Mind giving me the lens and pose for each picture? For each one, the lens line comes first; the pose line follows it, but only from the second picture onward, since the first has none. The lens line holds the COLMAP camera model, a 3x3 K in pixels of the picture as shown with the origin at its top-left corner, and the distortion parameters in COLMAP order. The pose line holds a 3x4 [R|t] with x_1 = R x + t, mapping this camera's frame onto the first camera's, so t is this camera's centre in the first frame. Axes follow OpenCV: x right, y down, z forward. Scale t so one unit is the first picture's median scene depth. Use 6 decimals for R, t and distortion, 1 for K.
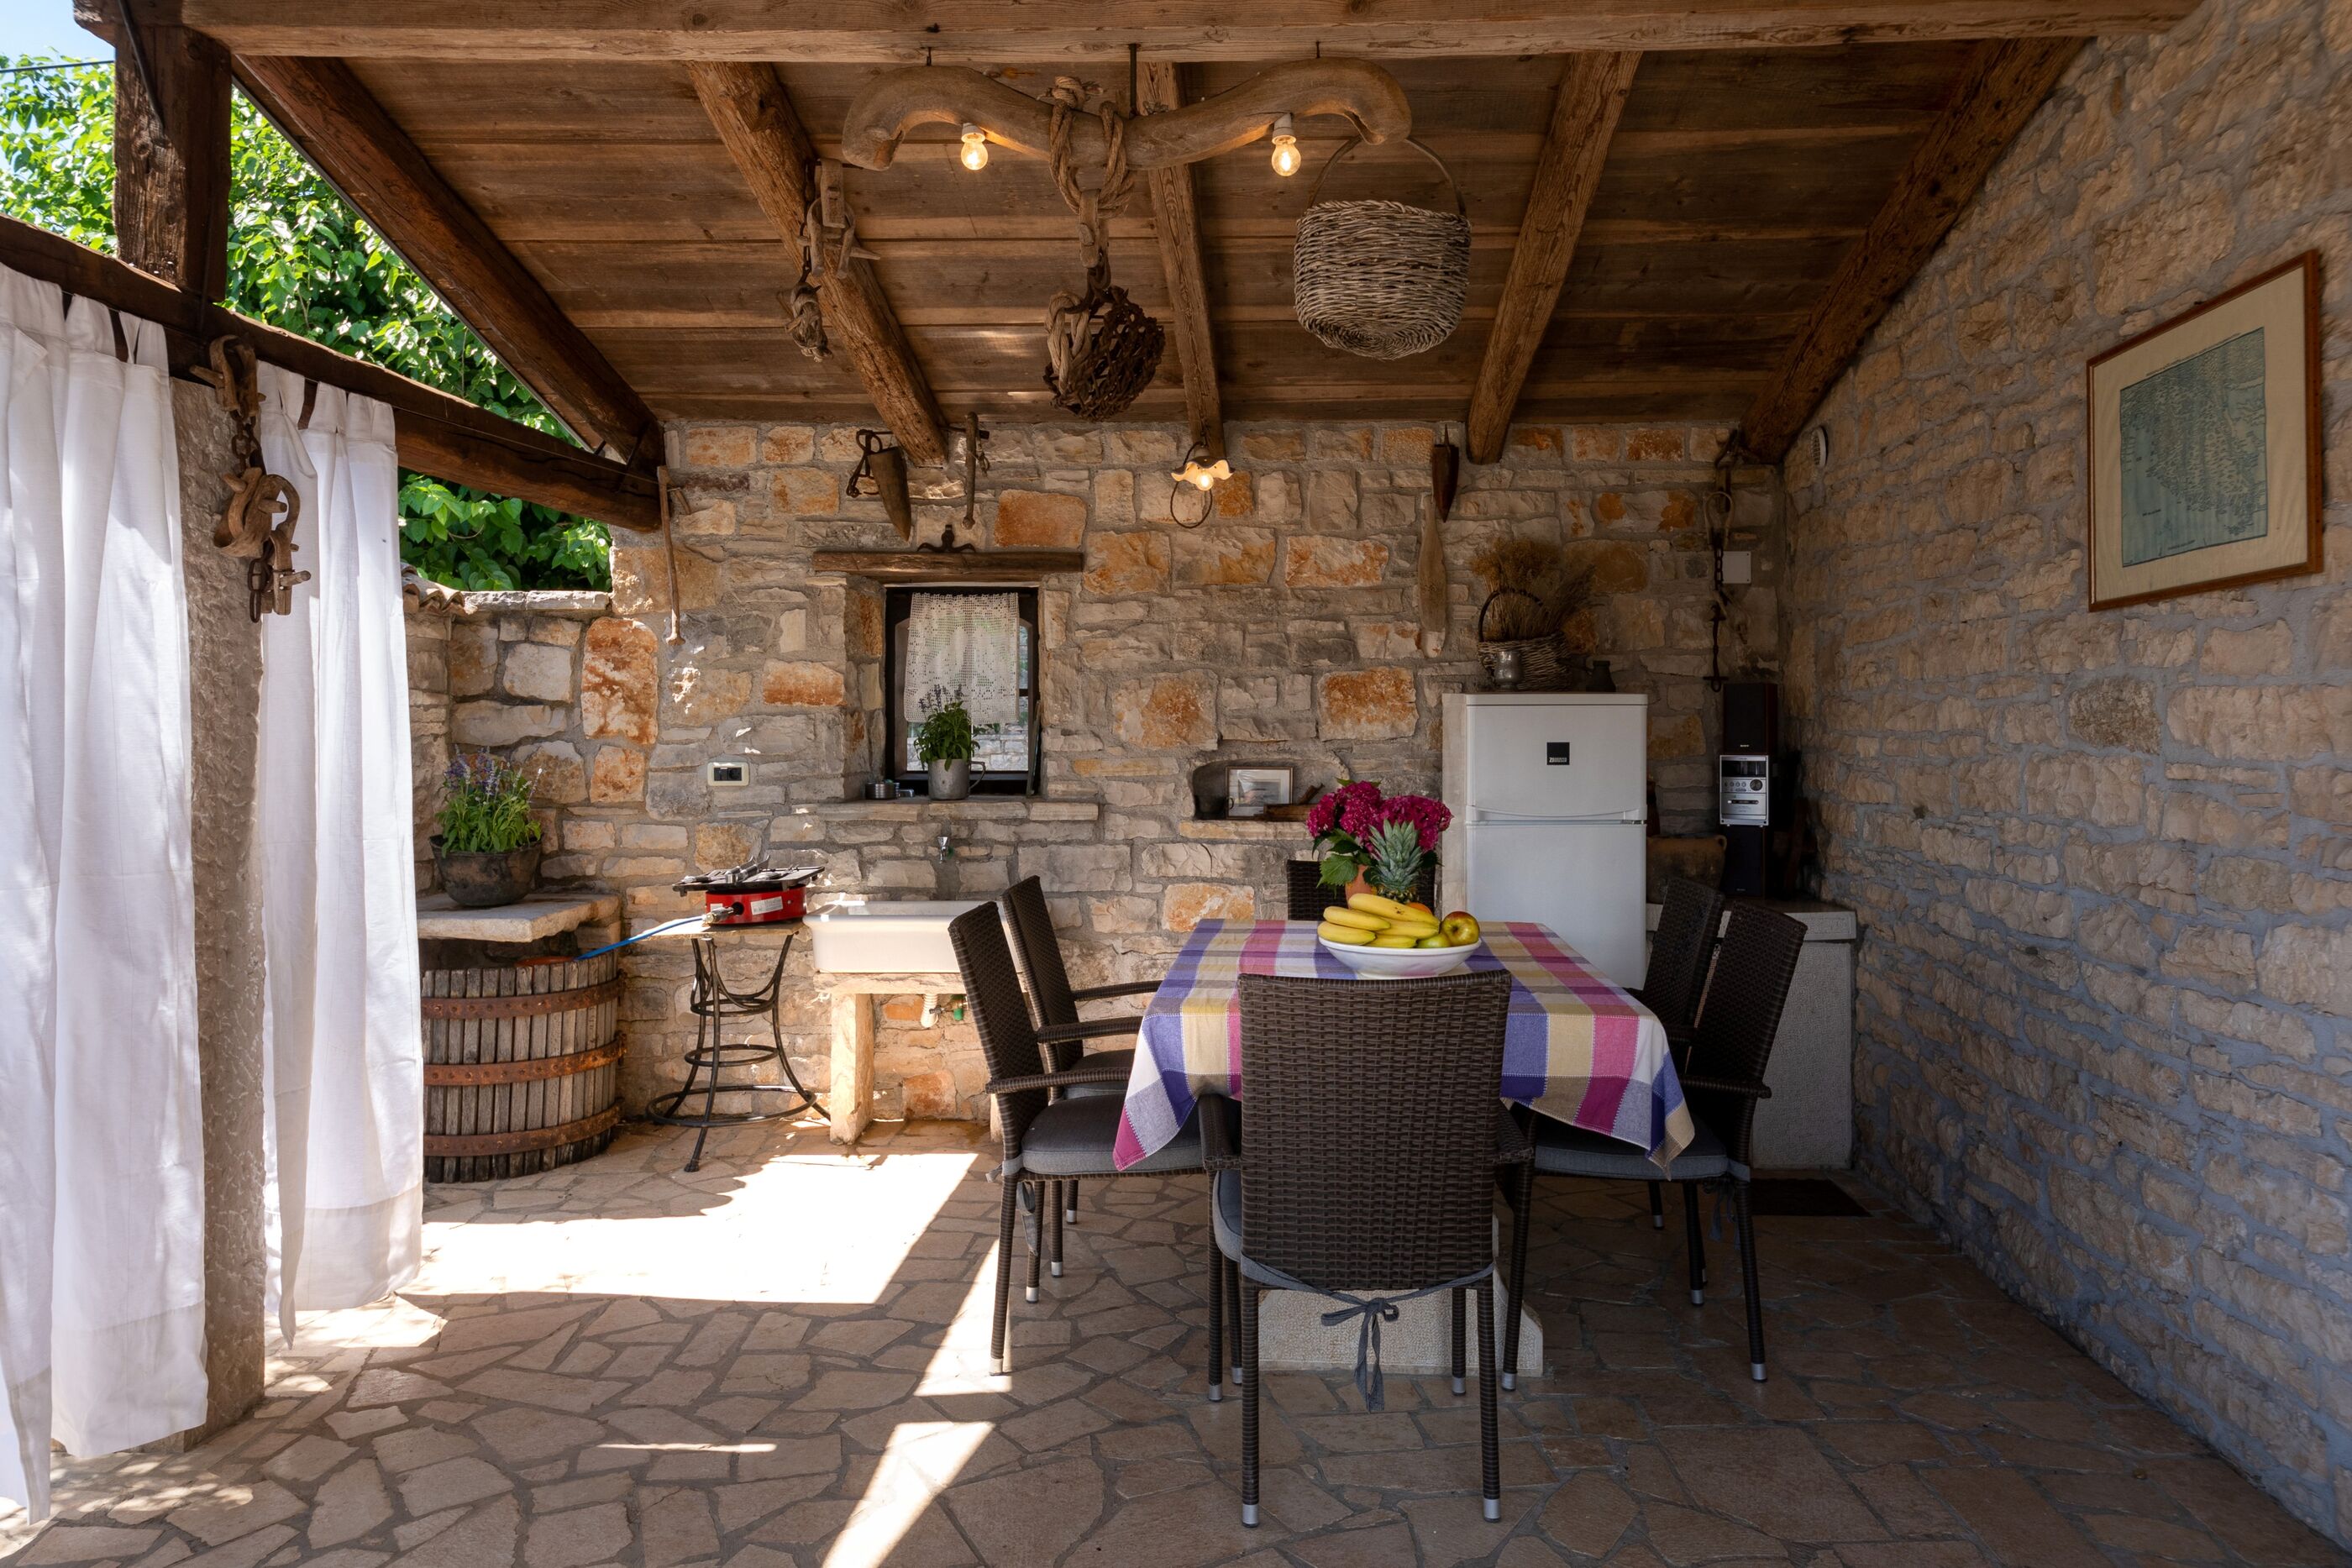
lens RADIAL K [[1561.8, 0, 1234.2], [0, 1561.8, 754.3], [0, 0, 1]] dist [0.001594, -0.011745]
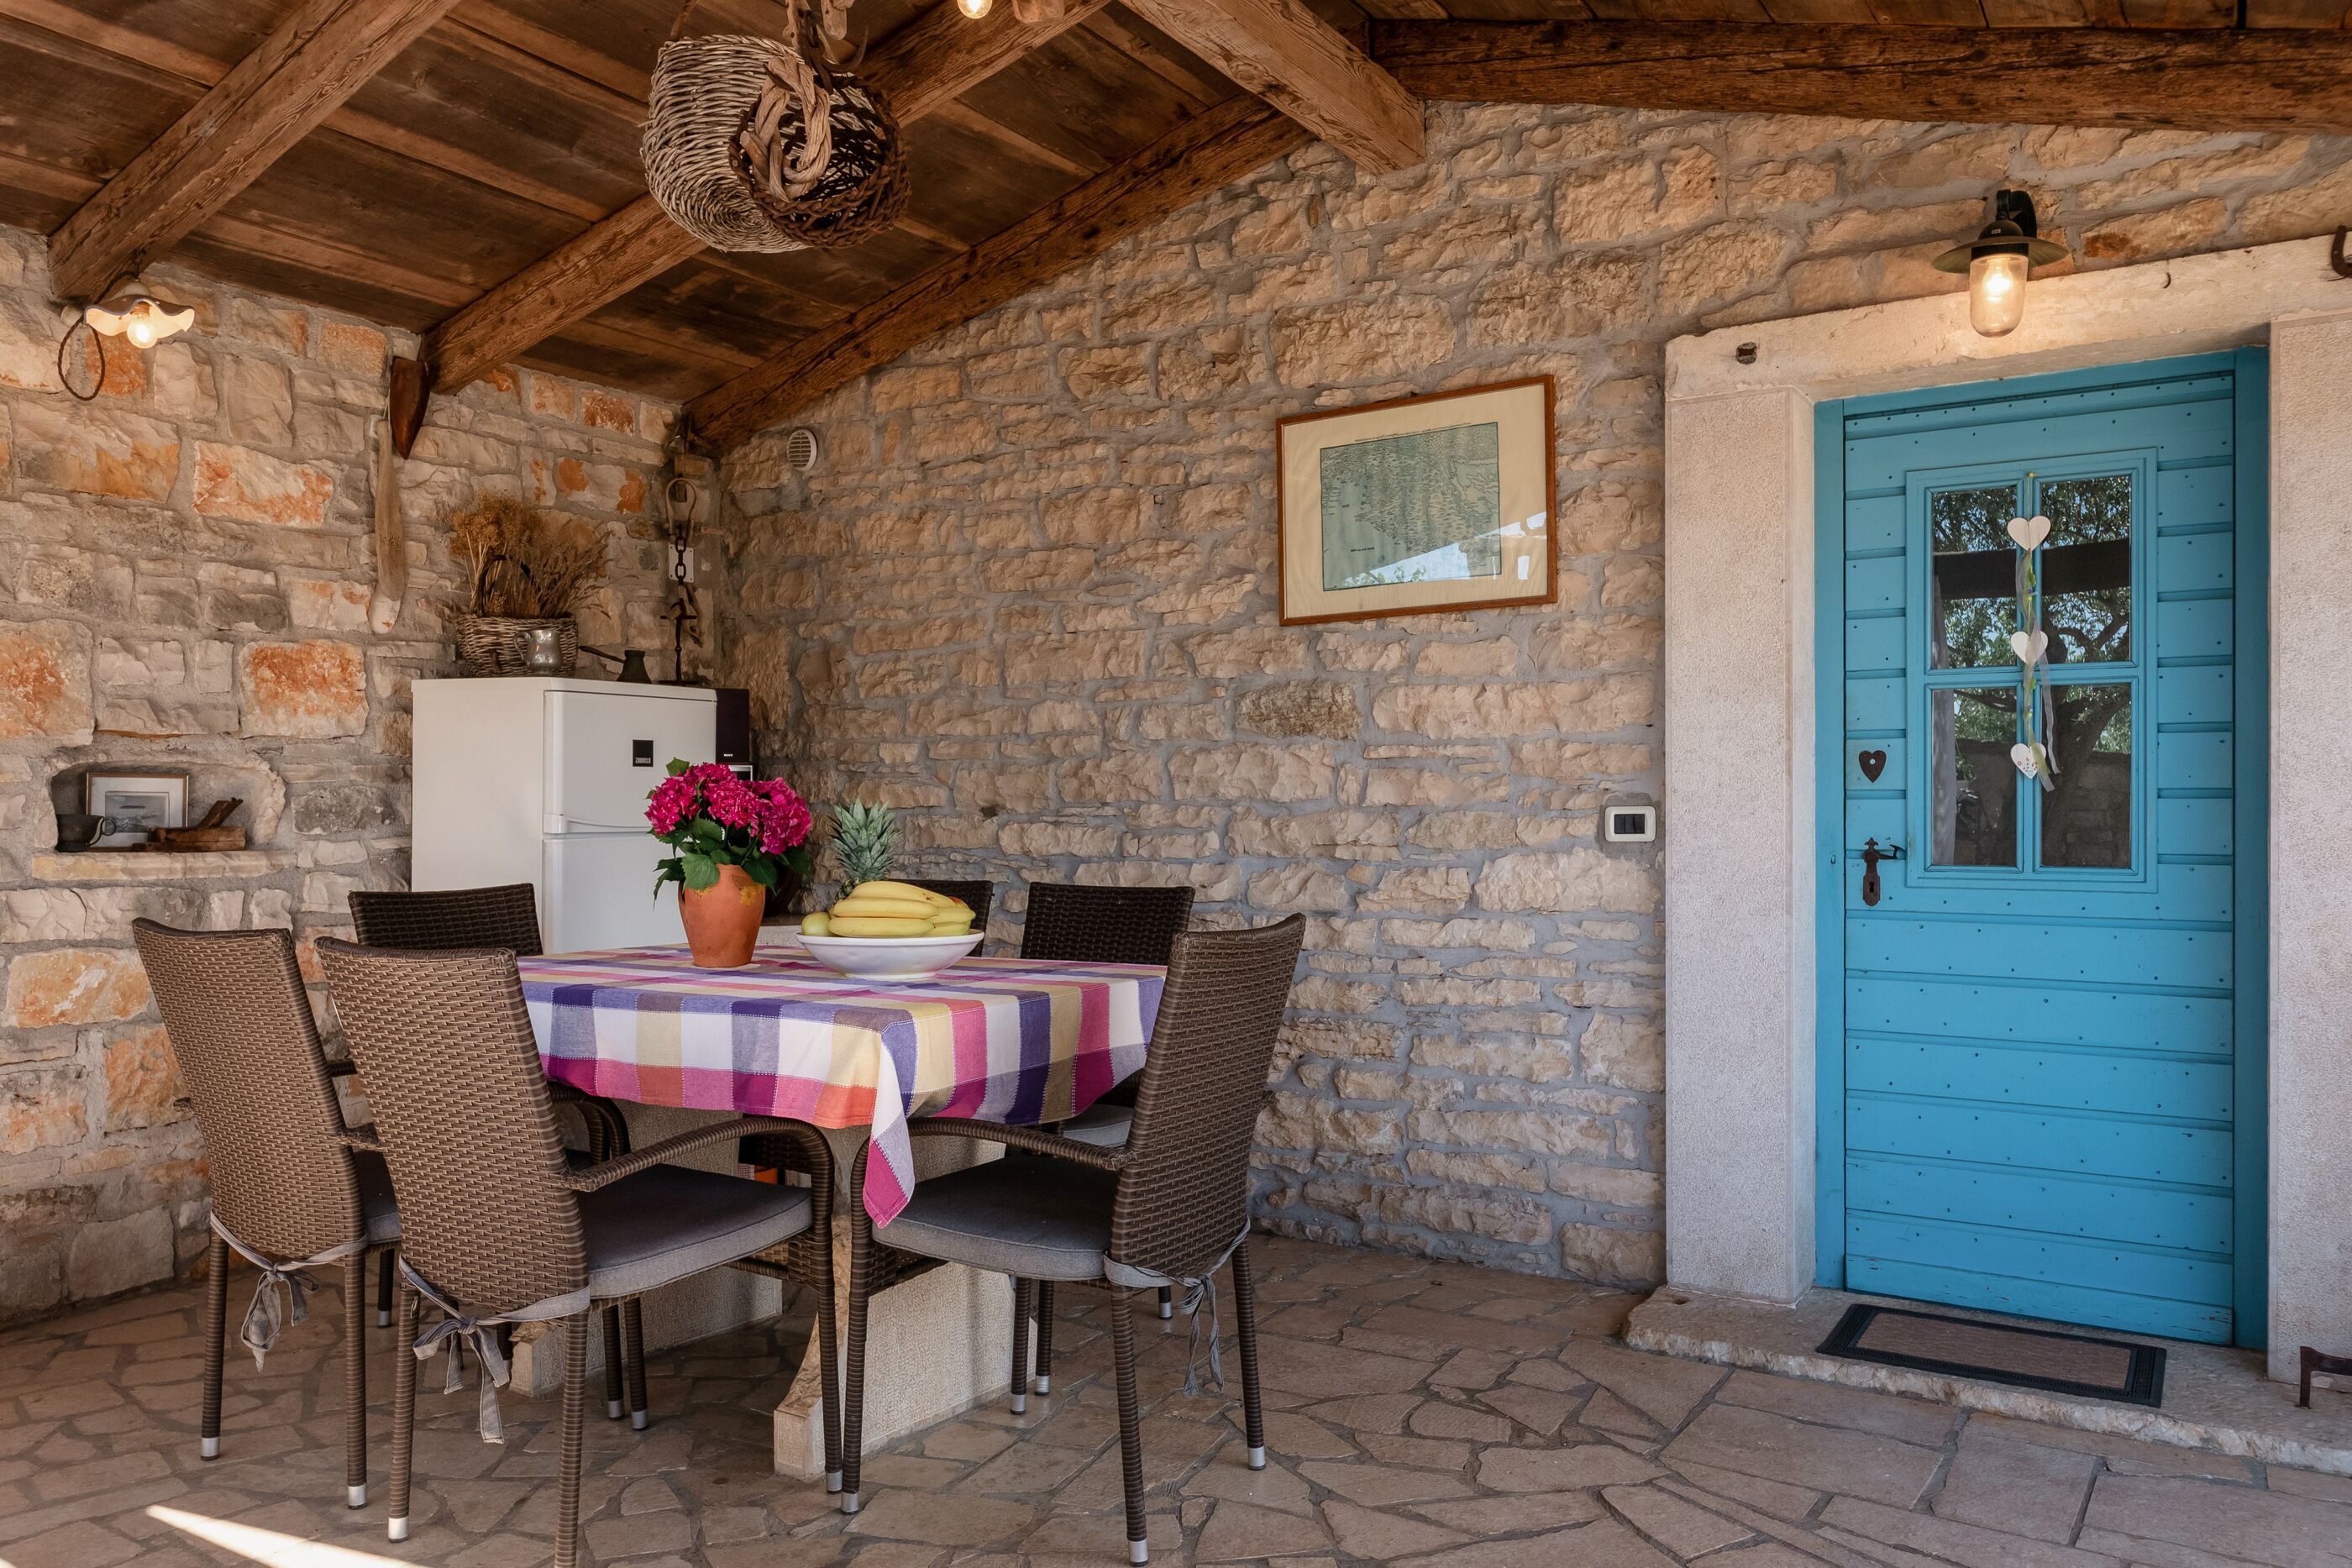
lens RADIAL K [[1659.7, 0, 1225.0], [0, 1659.7, 845.5], [0, 0, 1]] dist [-0.012885, 0.003344]
pose [[0.505900, -0.023935, 0.862260, -0.510722], [0.017254, 0.999696, 0.017627, 0.048745], [-0.862419, 0.005960, 0.506159, 0.325253]]
